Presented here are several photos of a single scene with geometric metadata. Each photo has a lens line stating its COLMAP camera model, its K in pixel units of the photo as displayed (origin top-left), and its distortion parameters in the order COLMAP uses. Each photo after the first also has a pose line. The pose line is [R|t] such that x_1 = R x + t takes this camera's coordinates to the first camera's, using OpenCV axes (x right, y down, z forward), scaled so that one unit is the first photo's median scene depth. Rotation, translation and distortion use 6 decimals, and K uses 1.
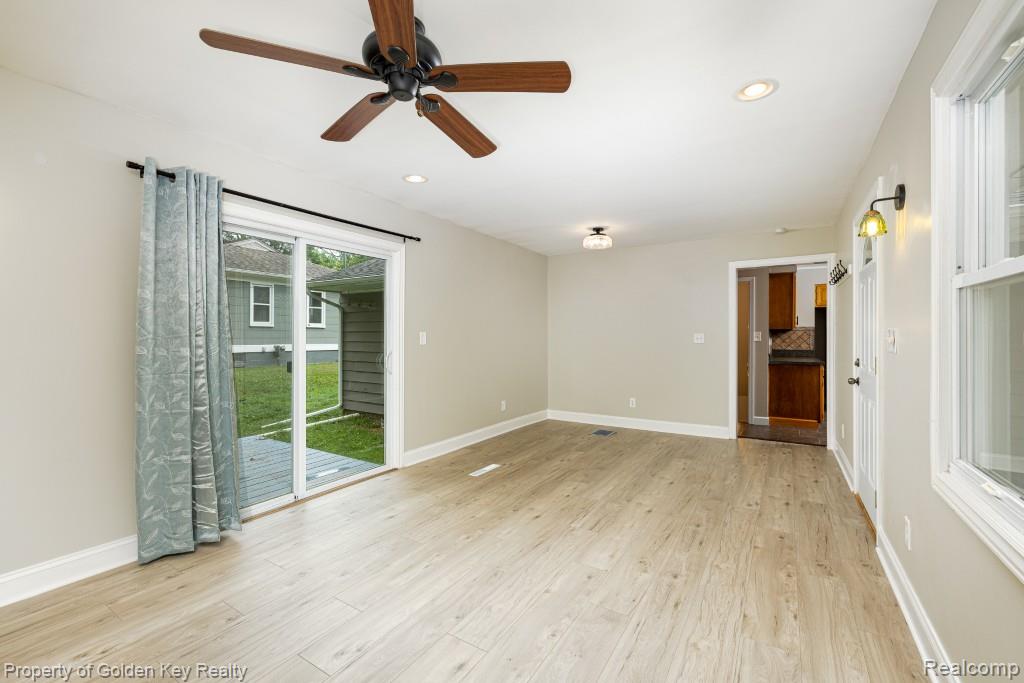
lens RADIAL K [[434.3, 0, 514.0], [0, 434.3, 338.1], [0, 0, 1]] dist [-0.000777, 0.000618]
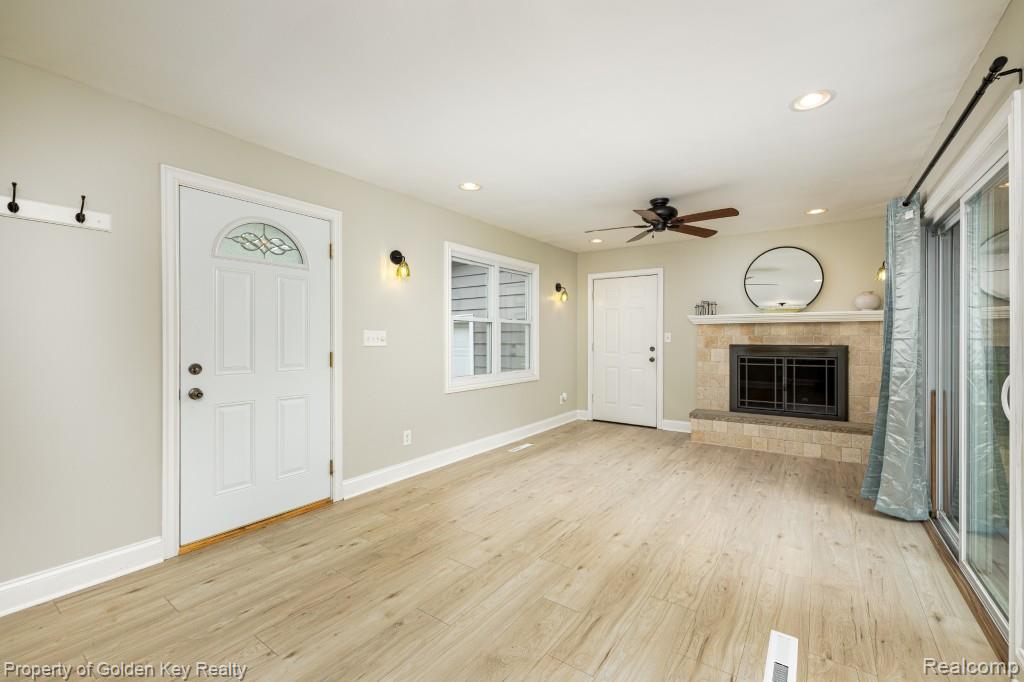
lens RADIAL K [[434.3, 0, 510.0], [0, 434.3, 338.1], [0, 0, 1]] dist [-0.000777, 0.000618]
pose [[-0.997933, -0.003449, 0.064175, 0.208836], [-0.003138, 0.999983, 0.004950, -0.003247], [-0.064191, 0.004739, -0.997926, 1.834892]]
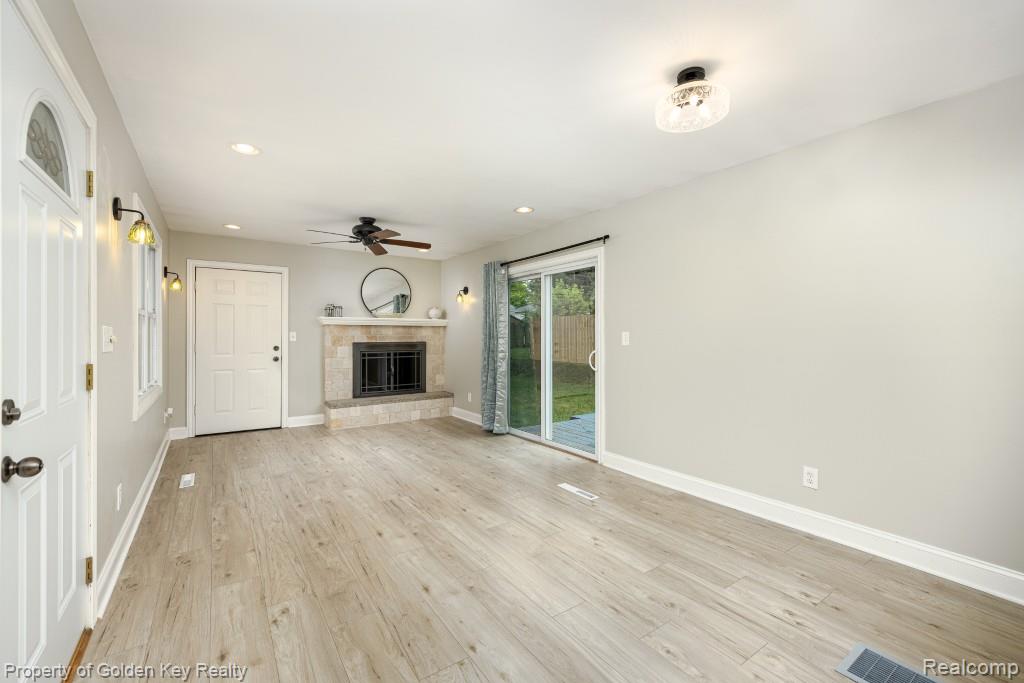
lens RADIAL K [[434.3, 0, 510.5], [0, 434.3, 341.3], [0, 0, 1]] dist [-0.000777, 0.000618]
pose [[-0.401118, 0.008175, -0.915990, 1.000401], [-0.005114, 0.999925, 0.011163, -0.004429], [0.916012, 0.009162, -0.401046, 1.577406]]
